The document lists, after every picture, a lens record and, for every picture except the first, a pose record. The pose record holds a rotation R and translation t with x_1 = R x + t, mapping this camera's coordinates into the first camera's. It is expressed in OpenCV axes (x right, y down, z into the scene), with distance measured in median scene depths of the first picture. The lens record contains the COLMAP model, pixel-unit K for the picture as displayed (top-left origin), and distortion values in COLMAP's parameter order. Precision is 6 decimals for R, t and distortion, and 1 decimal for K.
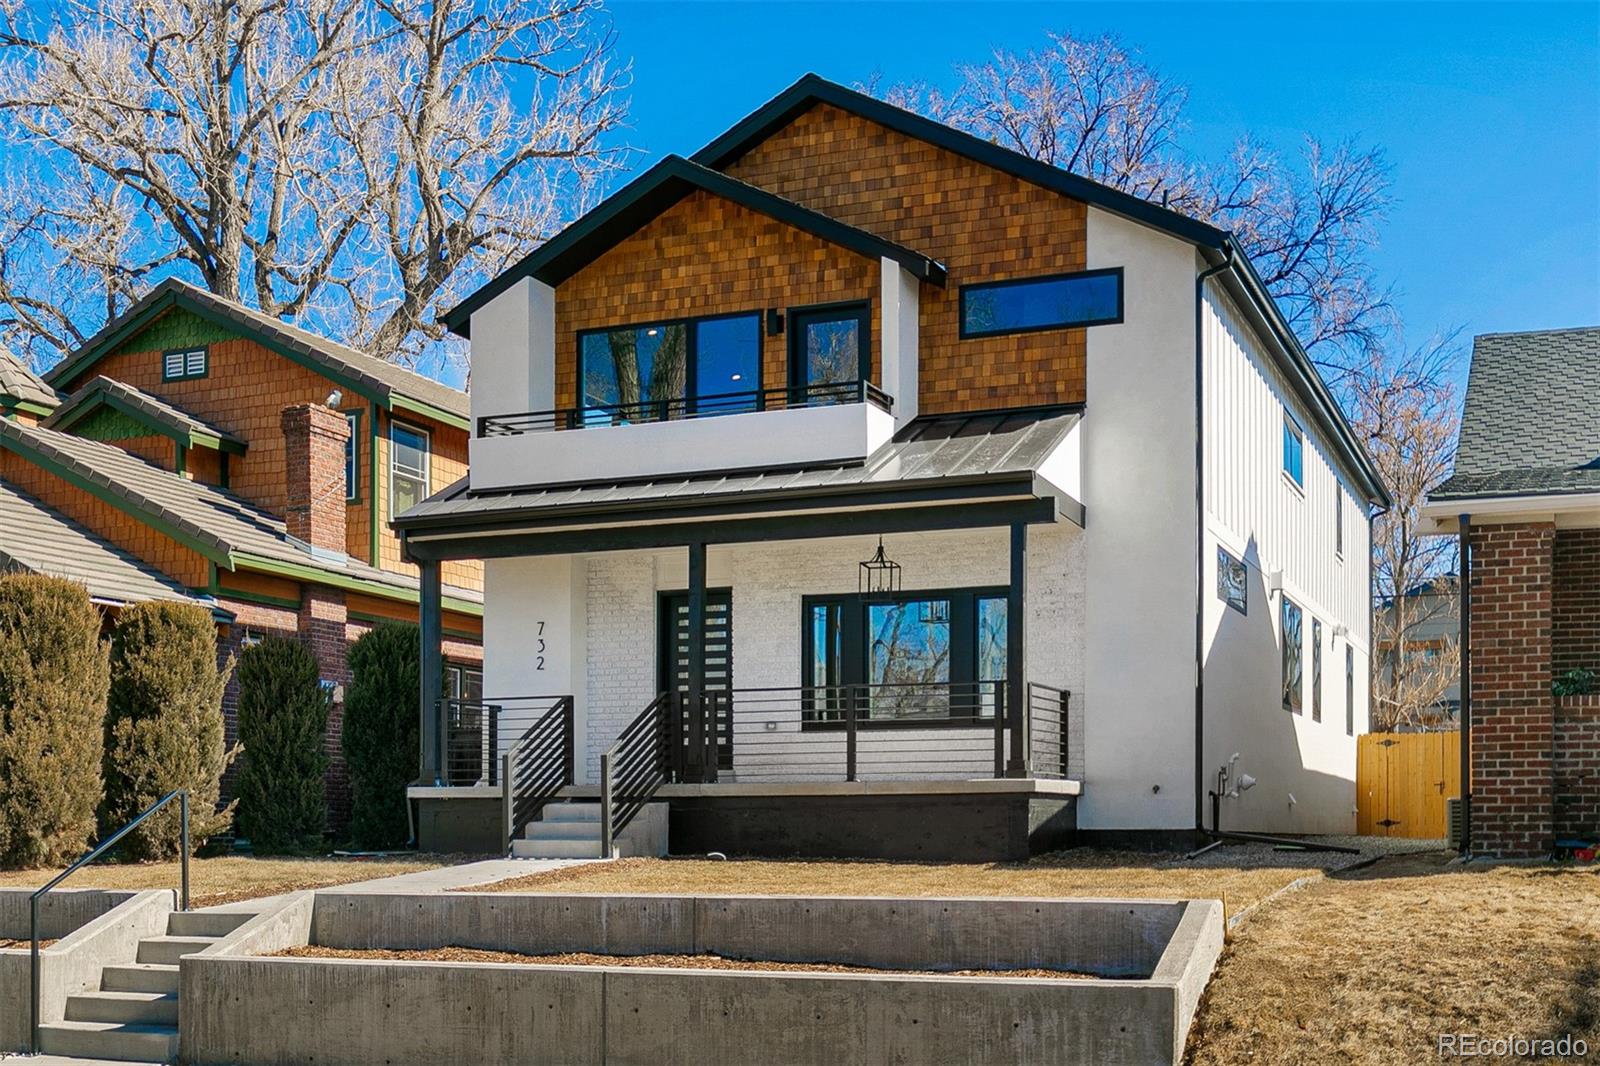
lens RADIAL K [[1724.1, 0, 800.0], [0, 1724.1, 533.0], [0, 0, 1]] dist [-0.012536, 0.020825]
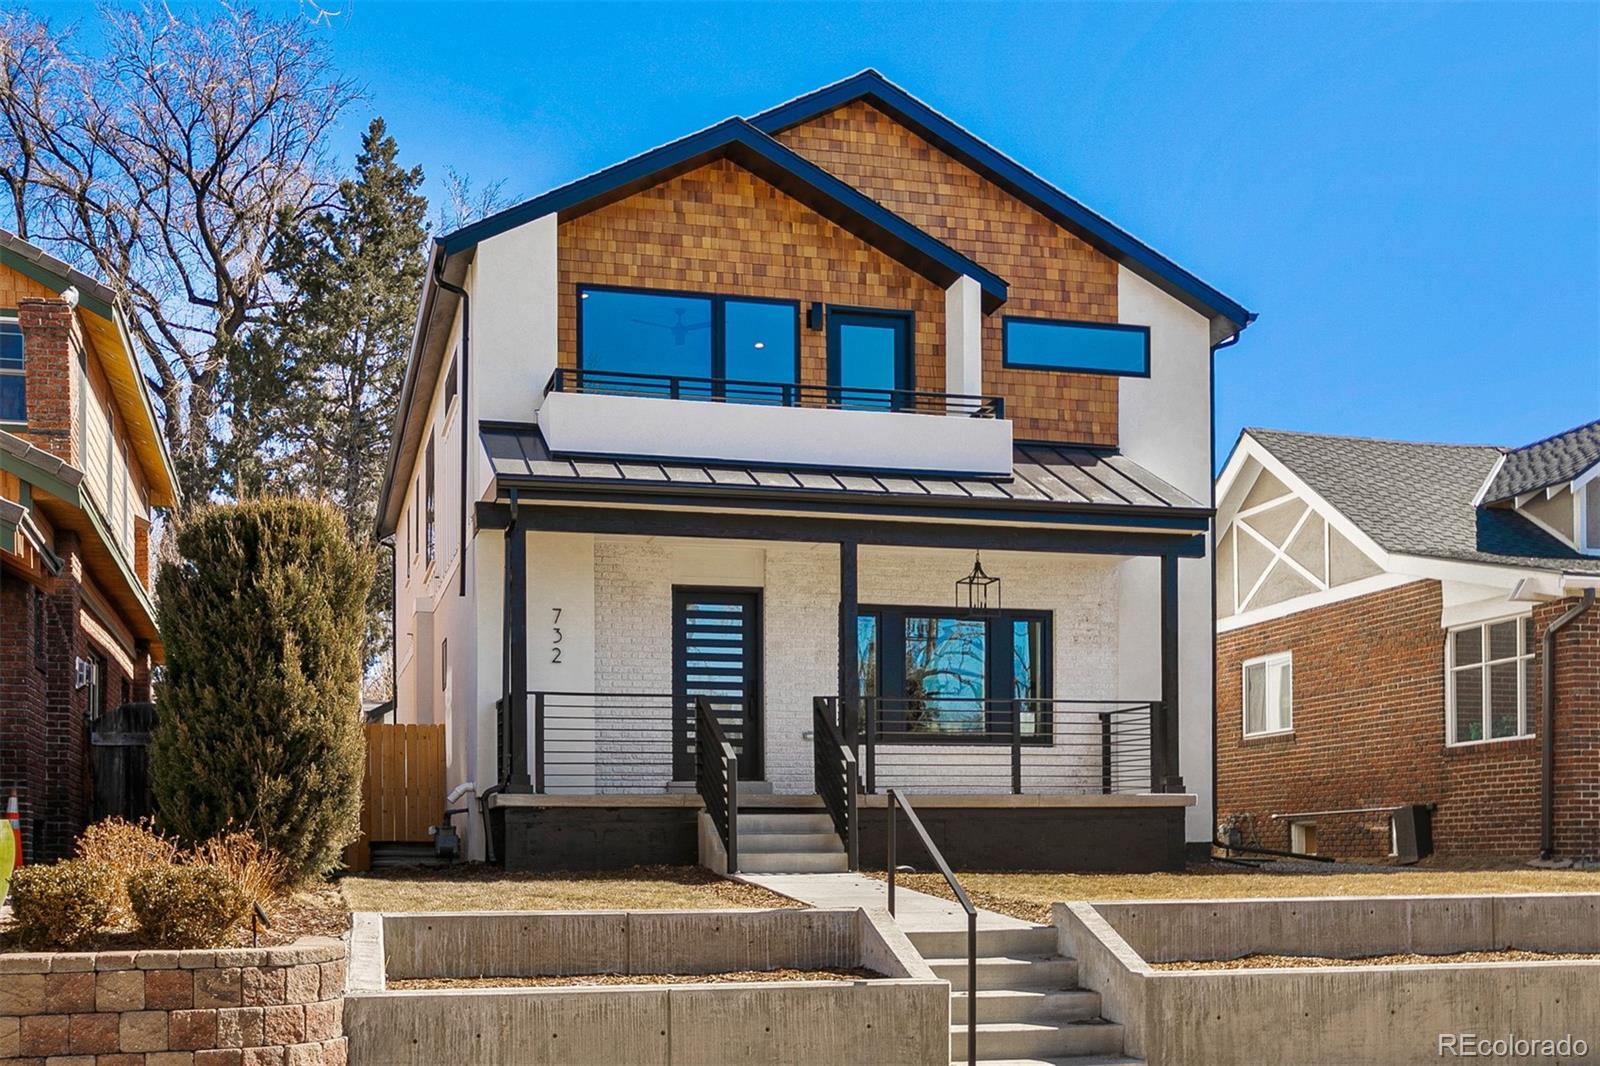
lens RADIAL K [[1758.6, 0, 800.0], [0, 1758.6, 560.7], [0, 0, 1]] dist [0.003296, 0.019712]
pose [[0.808512, 0.092135, 0.581223, -0.603700], [-0.093554, 0.995231, -0.027625, 0.042749], [-0.580996, -0.032041, 0.813275, 0.212149]]
